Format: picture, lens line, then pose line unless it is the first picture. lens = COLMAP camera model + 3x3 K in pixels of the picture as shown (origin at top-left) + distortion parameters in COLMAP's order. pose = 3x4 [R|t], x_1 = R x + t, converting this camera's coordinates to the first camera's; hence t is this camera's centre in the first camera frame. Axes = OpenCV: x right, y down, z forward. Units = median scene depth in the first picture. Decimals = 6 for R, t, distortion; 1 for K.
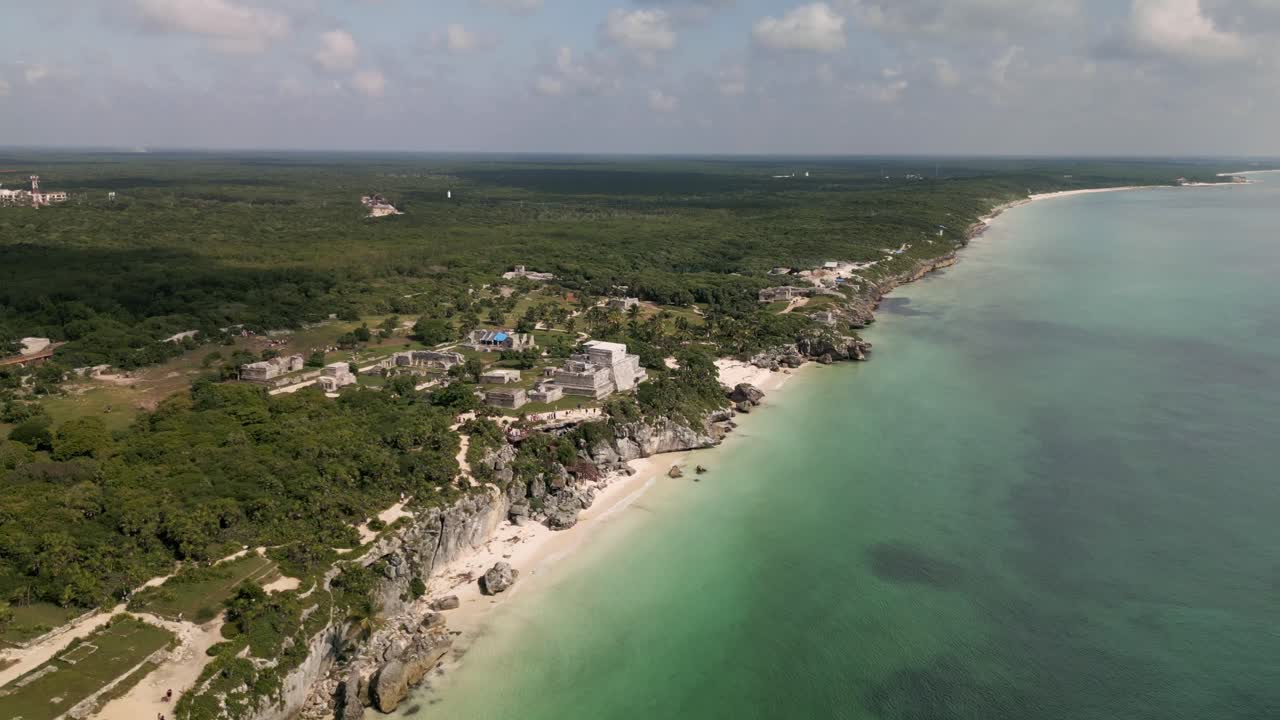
lens RADIAL K [[826.9, 0, 640.0], [0, 826.9, 360.0], [0, 0, 1]] dist [-0.009627, 0.000091]
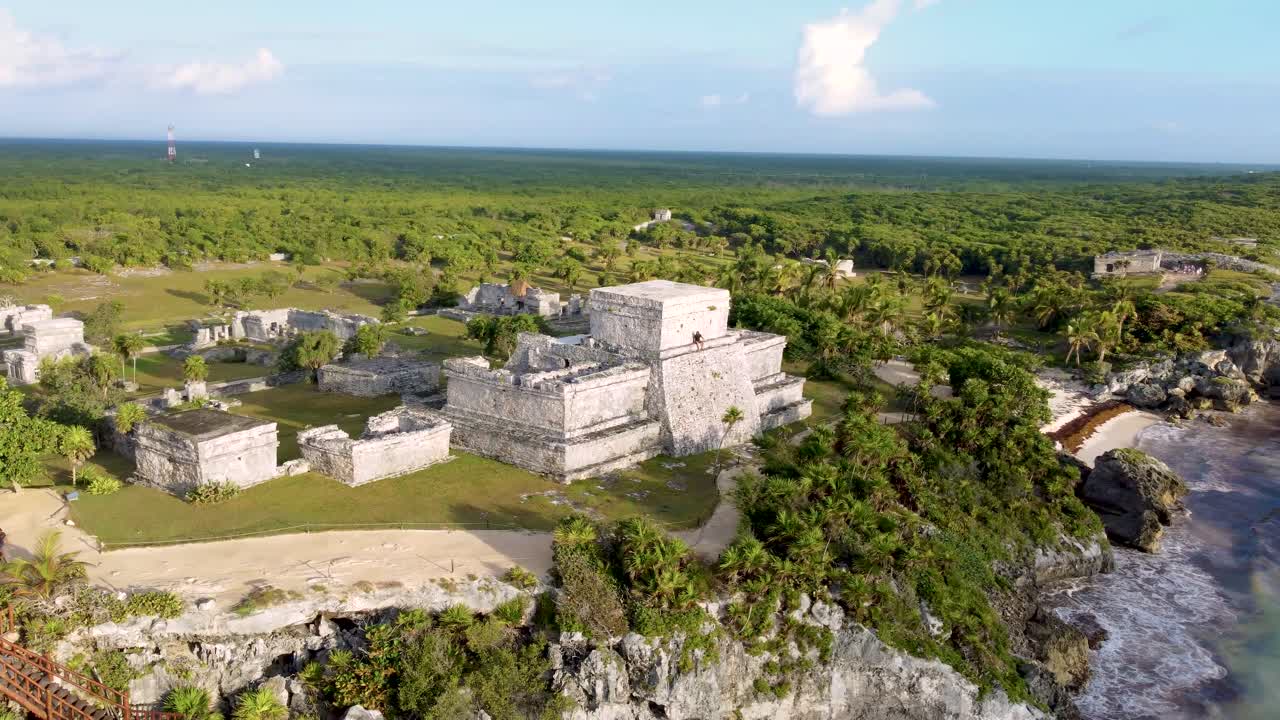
lens RADIAL K [[826.9, 0, 640.0], [0, 826.9, 360.0], [0, 0, 1]] dist [-0.009627, 0.000091]
pose [[0.956719, 0.059228, -0.284924, 0.041111], [-0.064745, 0.997852, -0.009974, 0.011246], [0.283721, 0.027990, 0.958498, 0.787958]]
